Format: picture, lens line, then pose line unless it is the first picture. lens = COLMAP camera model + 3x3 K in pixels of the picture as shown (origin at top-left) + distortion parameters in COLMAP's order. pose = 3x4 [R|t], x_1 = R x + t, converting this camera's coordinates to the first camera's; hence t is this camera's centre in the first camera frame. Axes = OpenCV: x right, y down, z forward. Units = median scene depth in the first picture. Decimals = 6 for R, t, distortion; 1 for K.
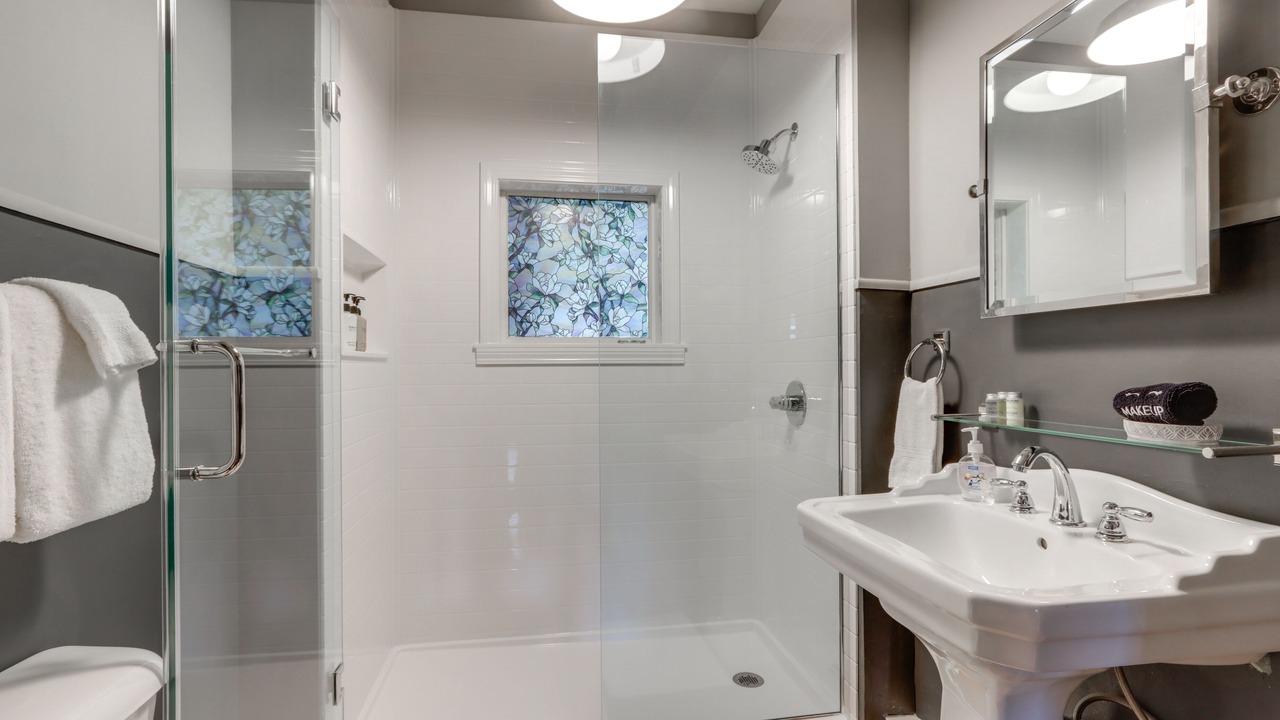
lens RADIAL K [[581.8, 0, 639.4], [0, 581.8, 363.6], [0, 0, 1]] dist [0.000306, -0.000049]
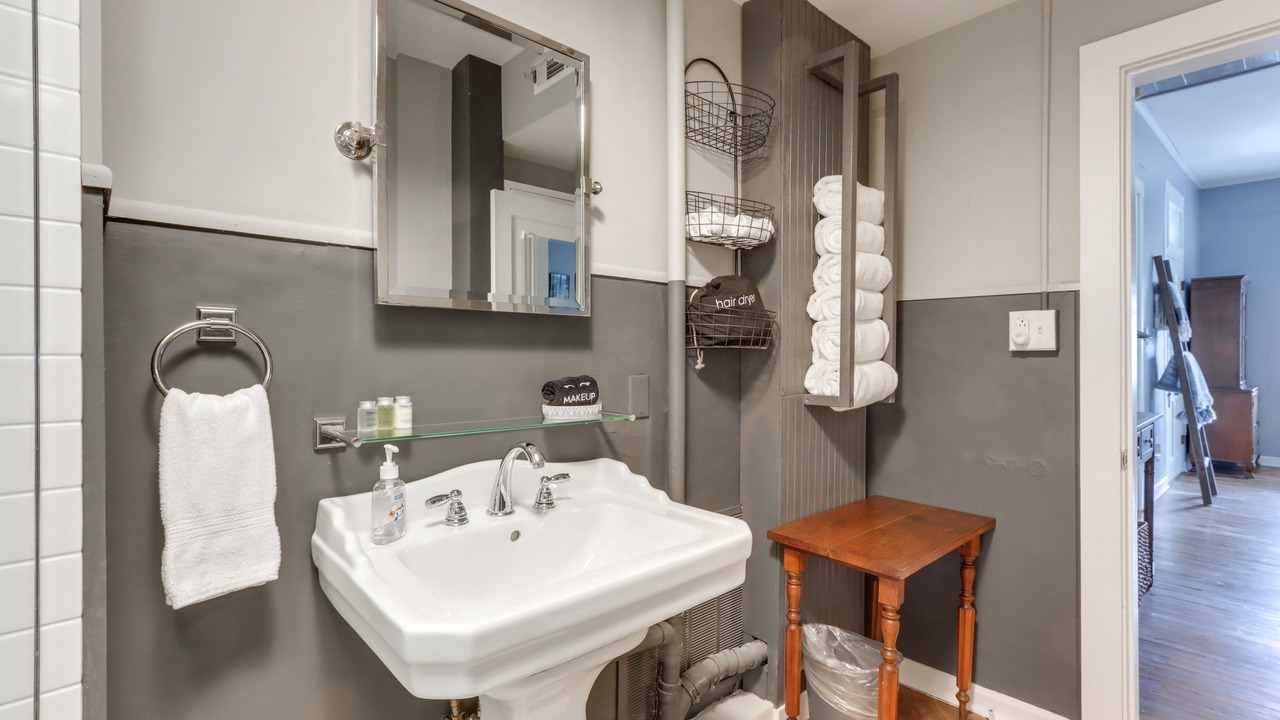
lens RADIAL K [[581.8, 0, 640.9], [0, 581.8, 360.5], [0, 0, 1]] dist [0.000306, -0.000049]
pose [[-0.527610, -0.002253, 0.849484, -0.255897], [-0.005067, 0.999987, -0.000495, -0.003815], [-0.849472, -0.004566, -0.527614, 1.126877]]
